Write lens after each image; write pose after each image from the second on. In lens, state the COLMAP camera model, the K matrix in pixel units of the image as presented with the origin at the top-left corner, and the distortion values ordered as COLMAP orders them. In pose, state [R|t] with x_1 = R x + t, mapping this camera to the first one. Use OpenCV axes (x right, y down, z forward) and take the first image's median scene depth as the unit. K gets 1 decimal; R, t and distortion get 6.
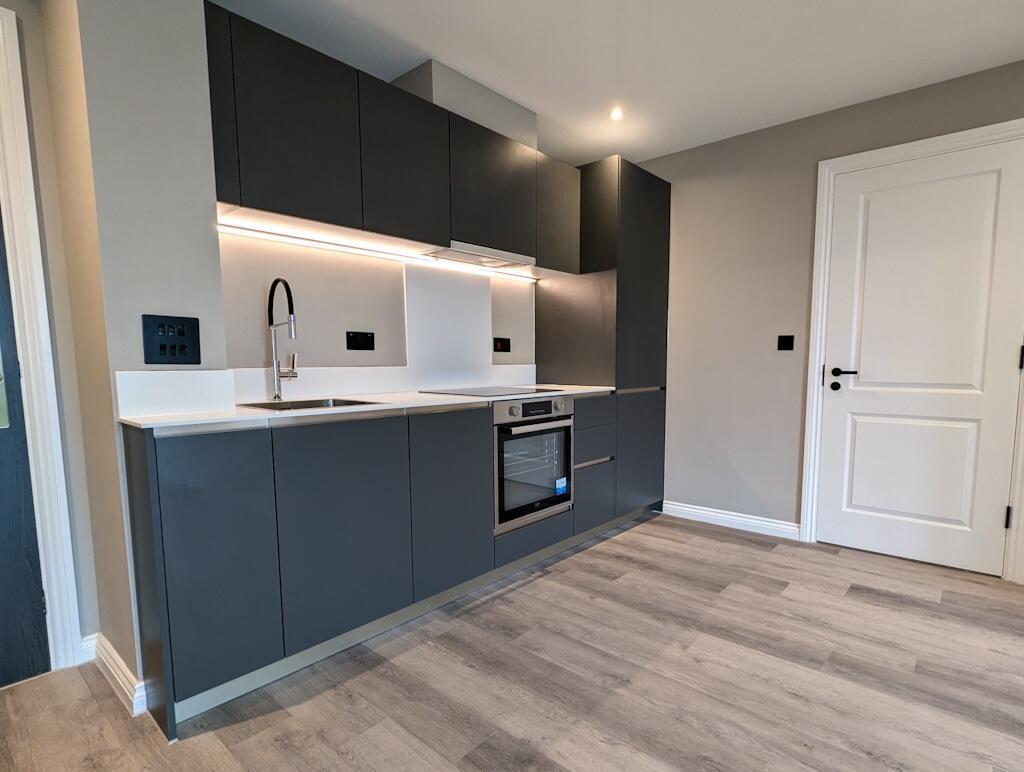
lens RADIAL K [[536.6, 0, 544.8], [0, 536.6, 409.2], [0, 0, 1]] dist [0.005066, -0.000170]
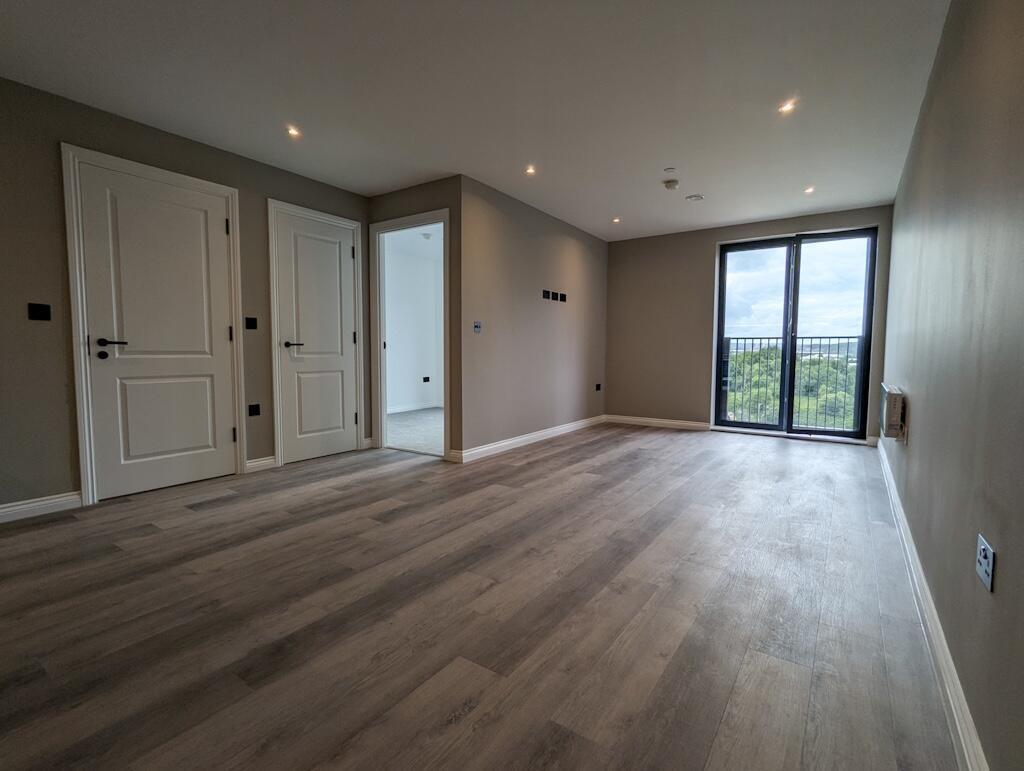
lens RADIAL K [[479.2, 0, 516.1], [0, 479.2, 387.7], [0, 0, 1]] dist [-0.000960, 0.000115]
pose [[-0.095459, -0.071385, 0.992870, -0.578956], [0.088637, 0.992854, 0.079906, 0.022461], [-0.991479, 0.095633, -0.088449, 0.273370]]
